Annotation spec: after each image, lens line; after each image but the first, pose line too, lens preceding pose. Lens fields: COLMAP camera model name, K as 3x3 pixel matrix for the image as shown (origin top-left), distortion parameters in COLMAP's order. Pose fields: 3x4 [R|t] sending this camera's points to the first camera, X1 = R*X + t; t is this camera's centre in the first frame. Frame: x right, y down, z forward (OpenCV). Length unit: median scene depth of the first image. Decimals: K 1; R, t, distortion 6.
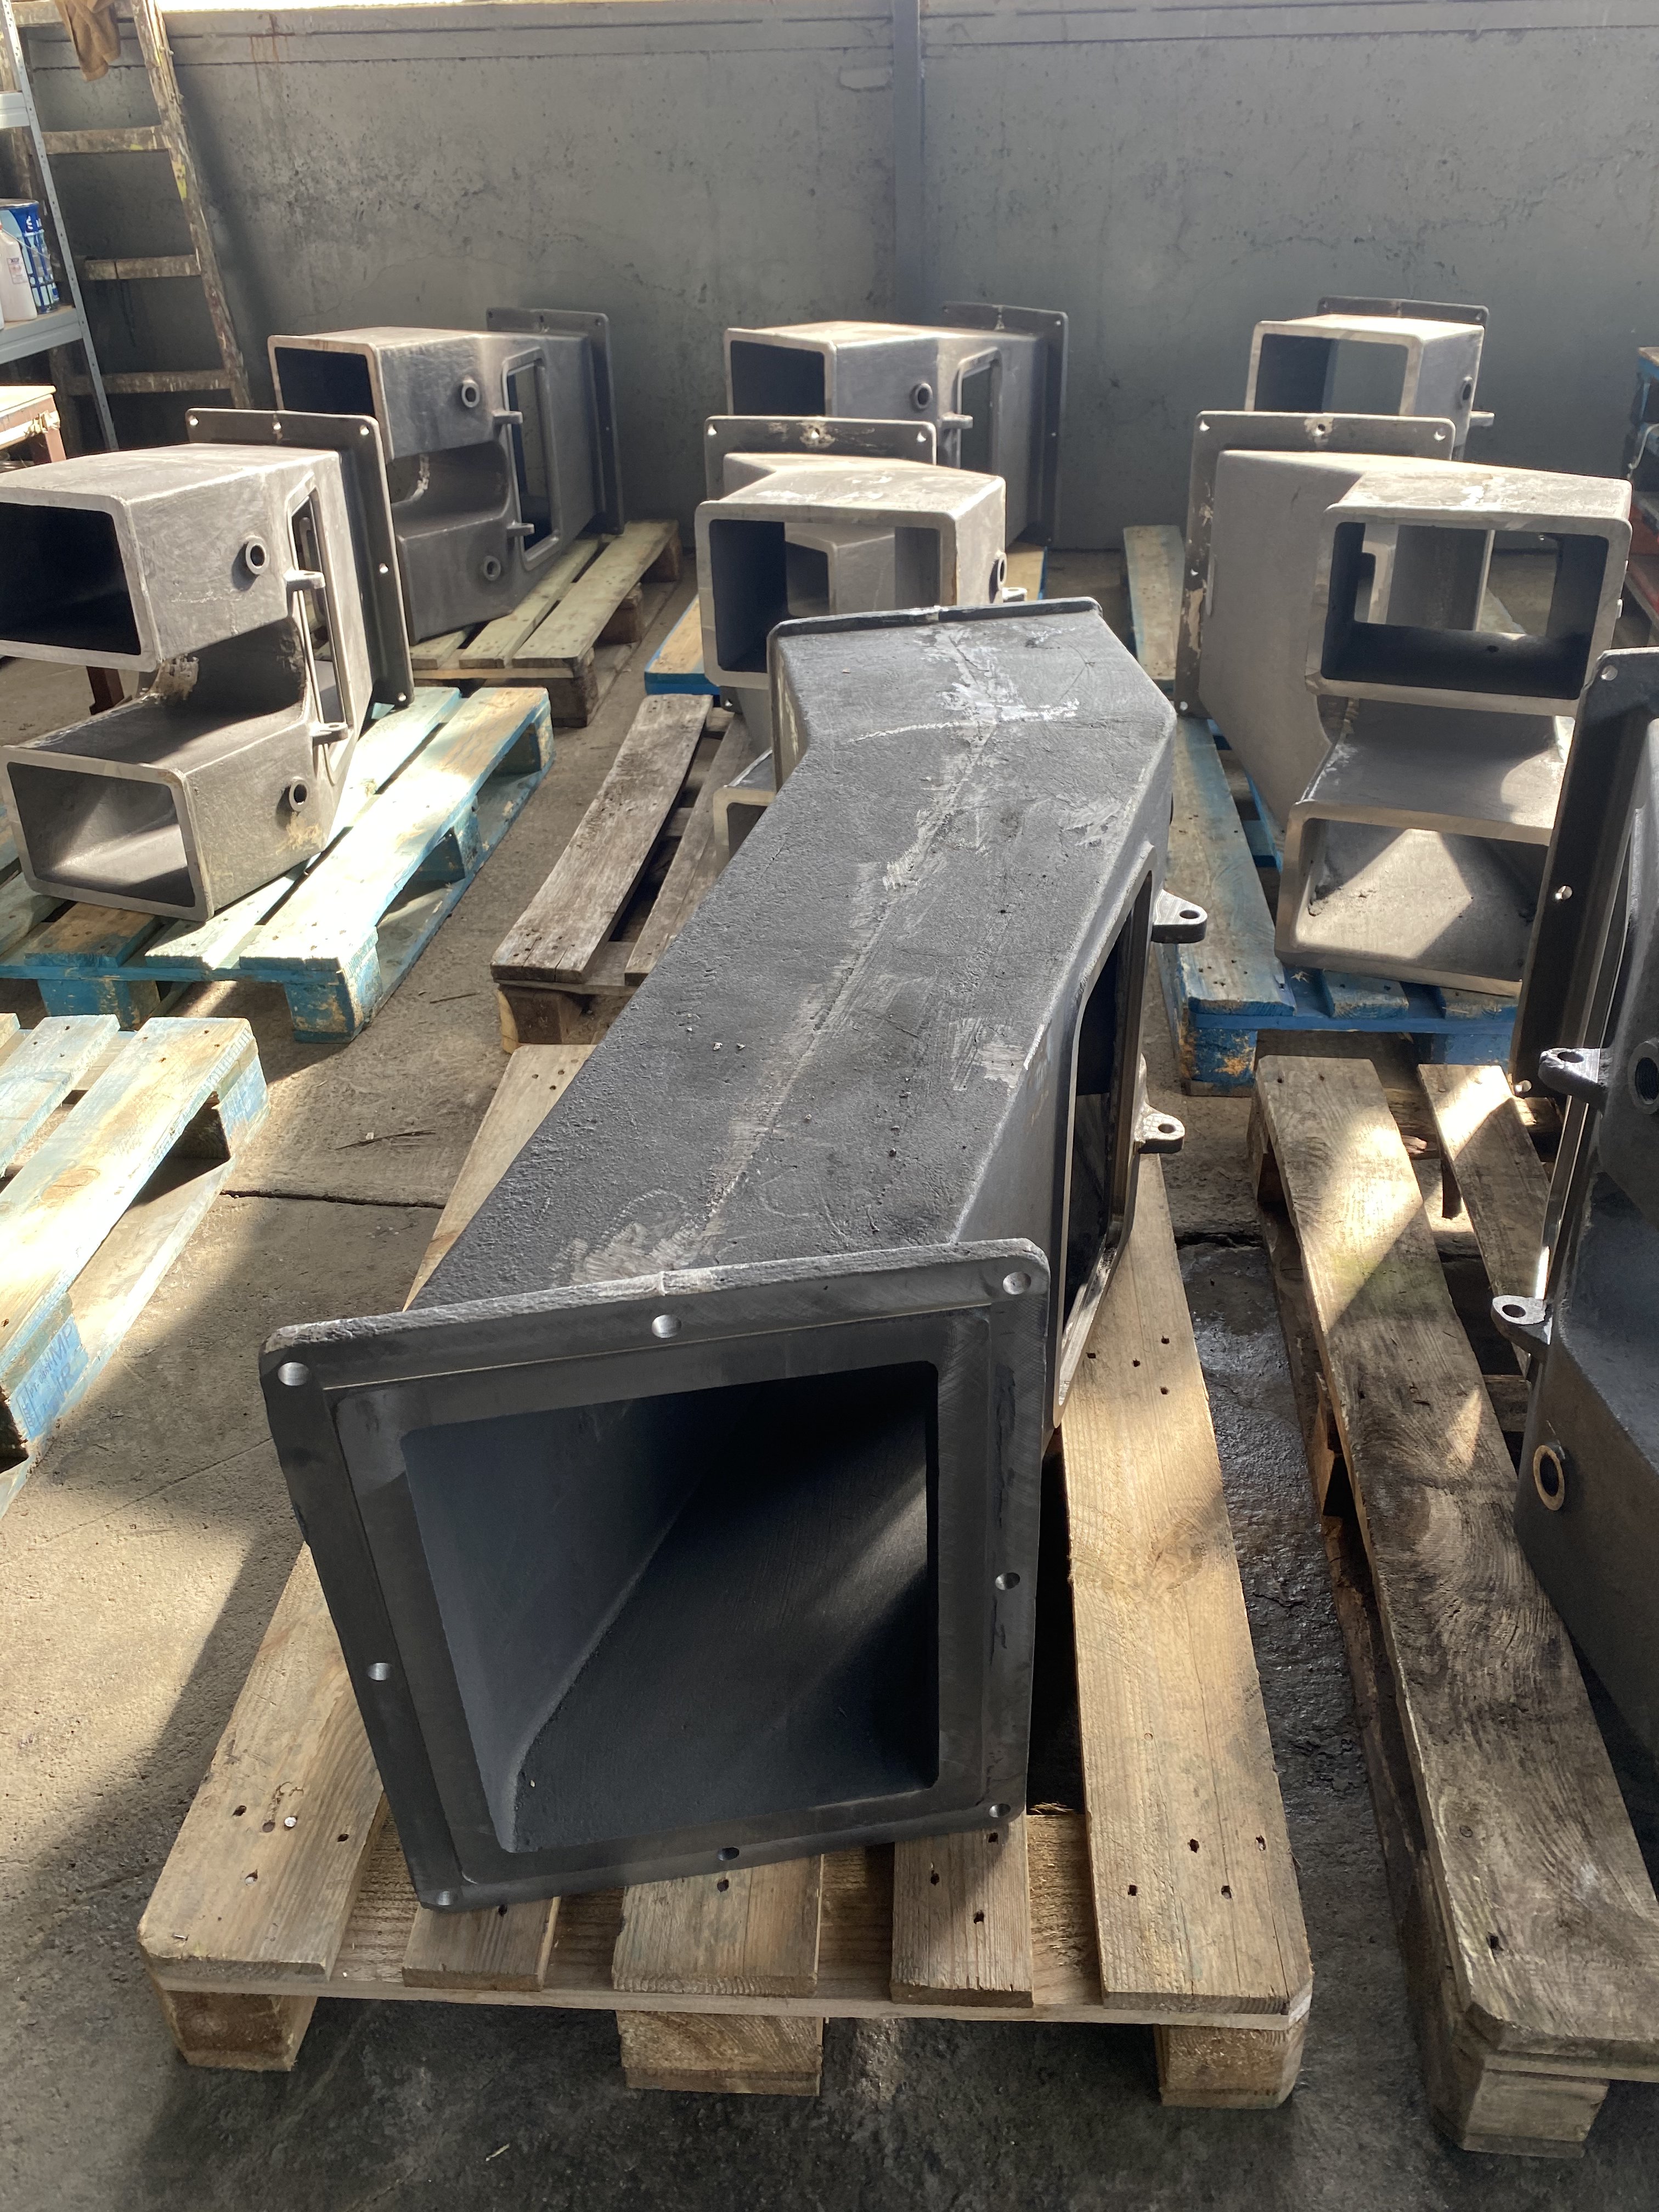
lens RADIAL K [[1687.5, 0, 829.5], [0, 1687.5, 1106.0], [0, 0, 1]] dist [0.041179, -0.037704]
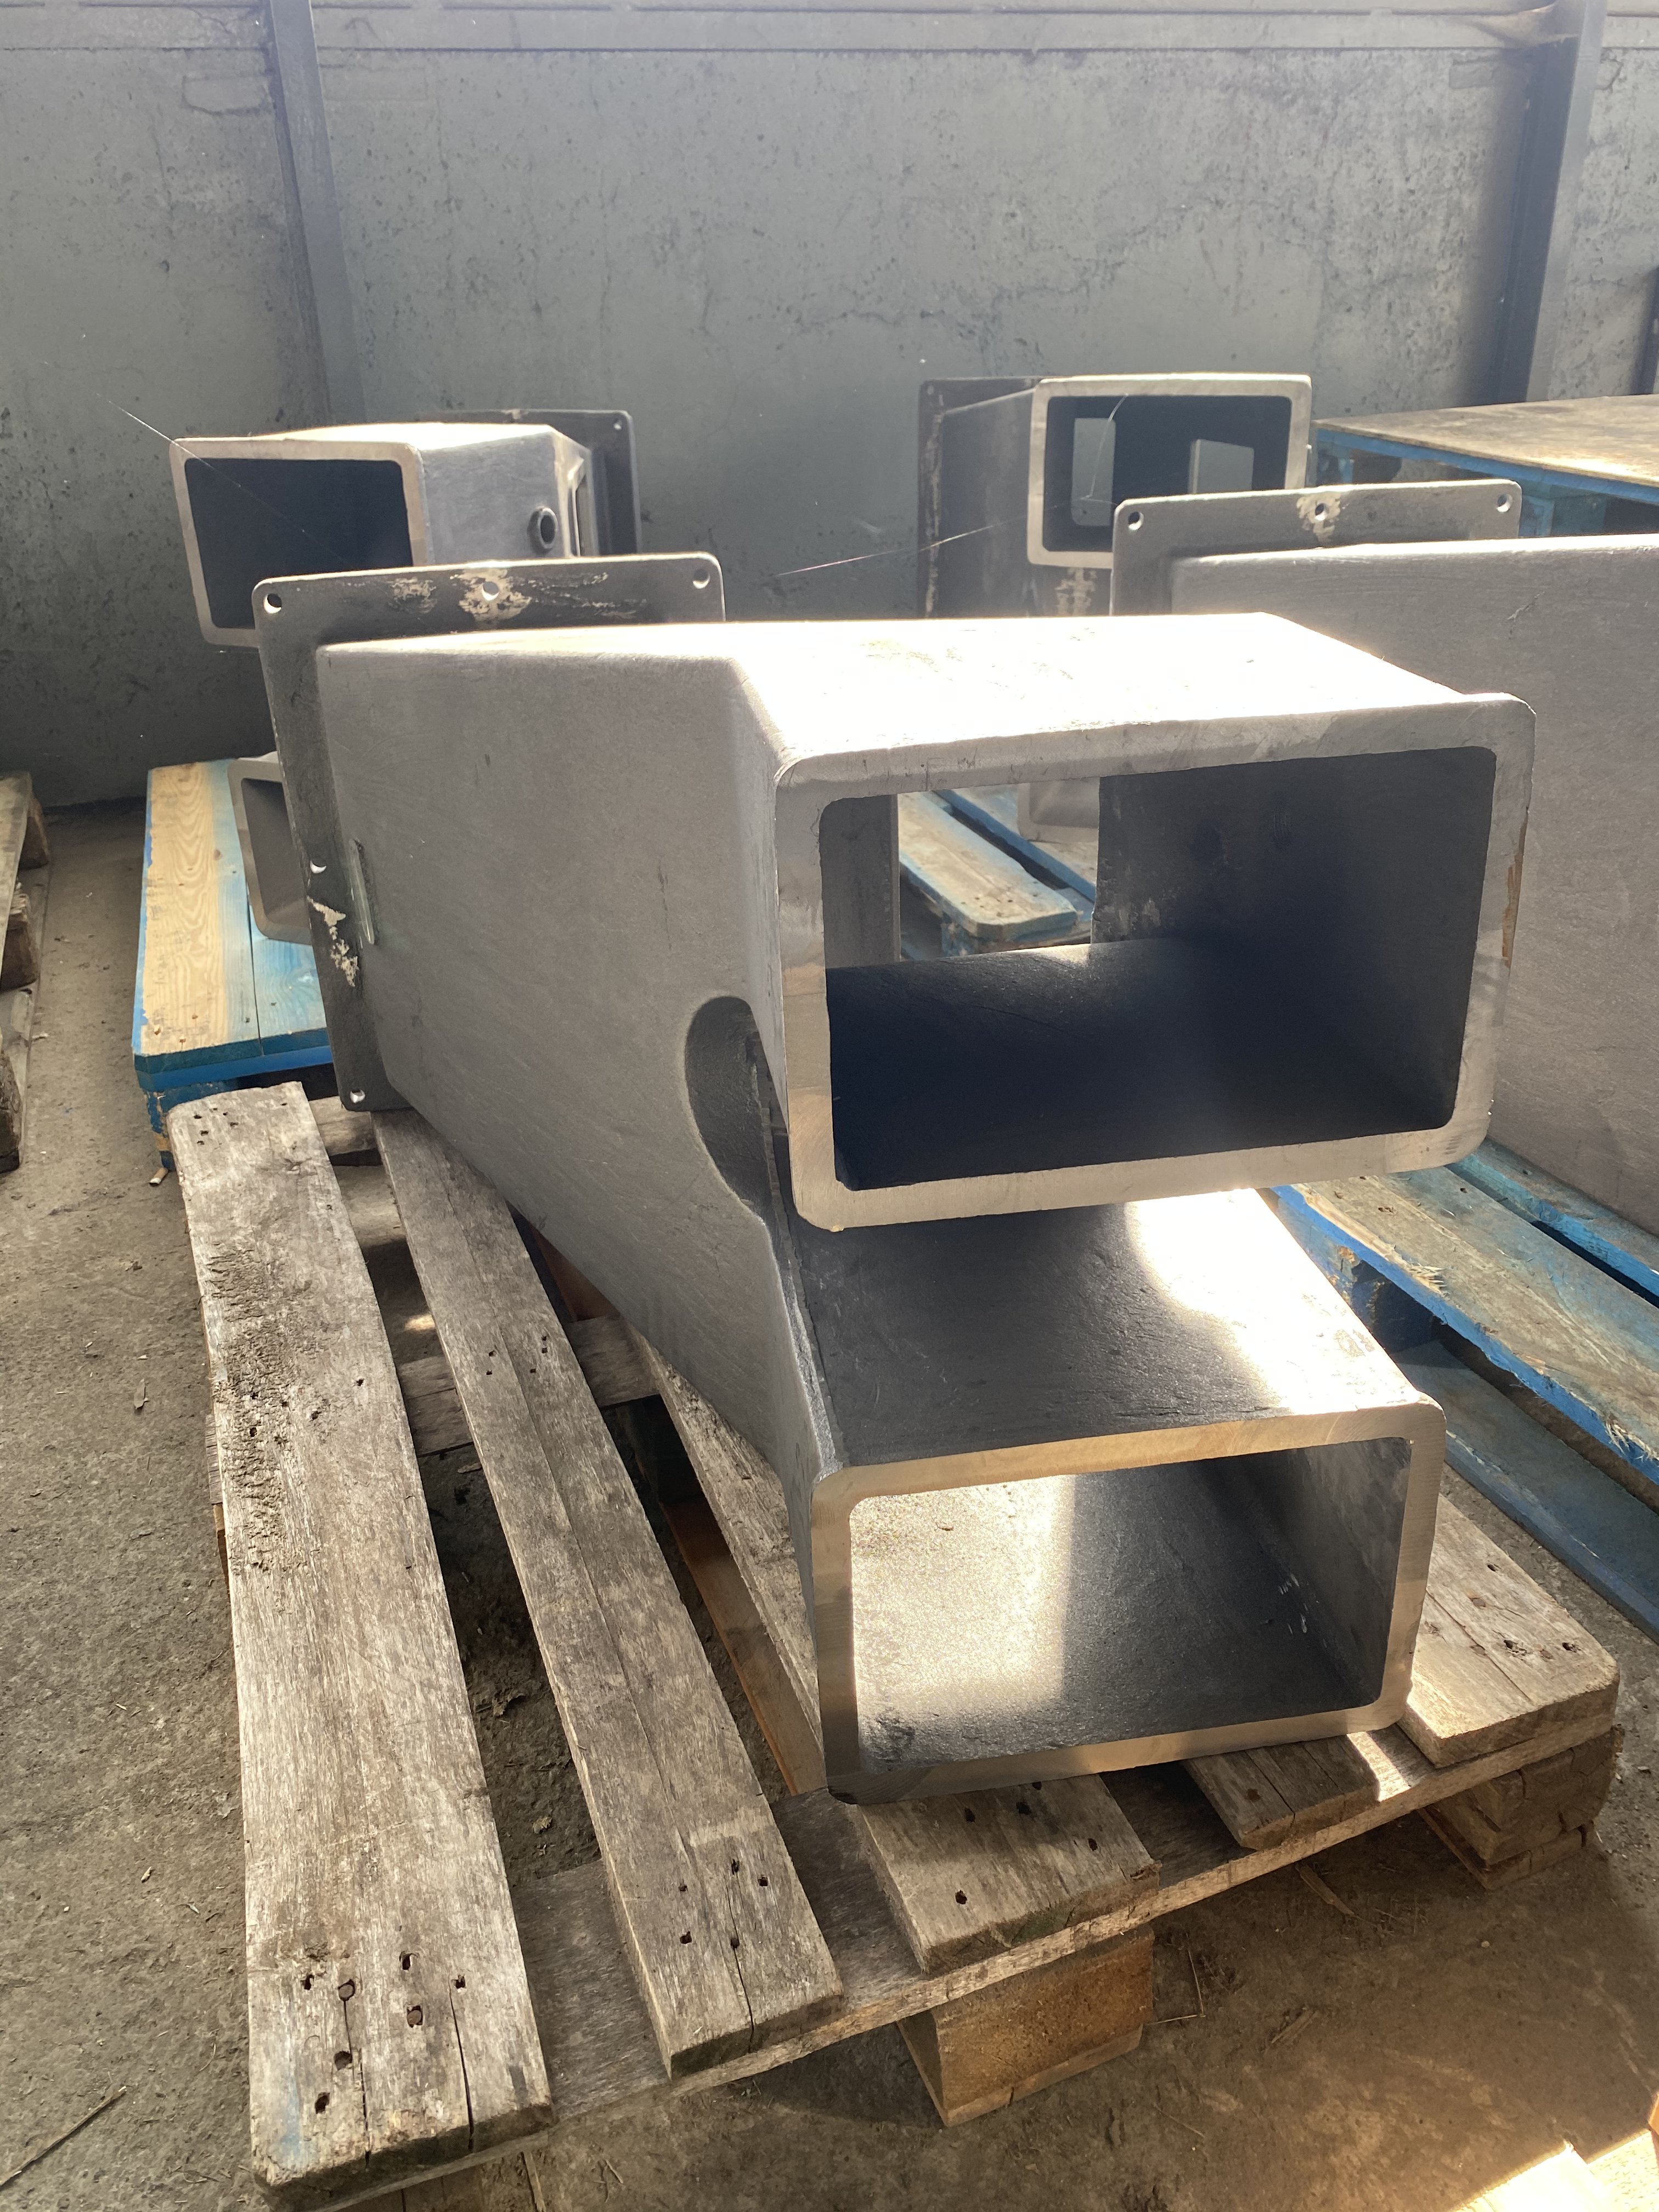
lens RADIAL K [[1684.0, 0, 829.5], [0, 1684.0, 1106.0], [0, 0, 1]] dist [0.003090, -0.008376]
pose [[0.895395, -0.207634, 0.393899, -0.112173], [0.241019, 0.969828, -0.036653, -0.148564], [-0.374404, 0.127756, 0.918423, 0.377625]]
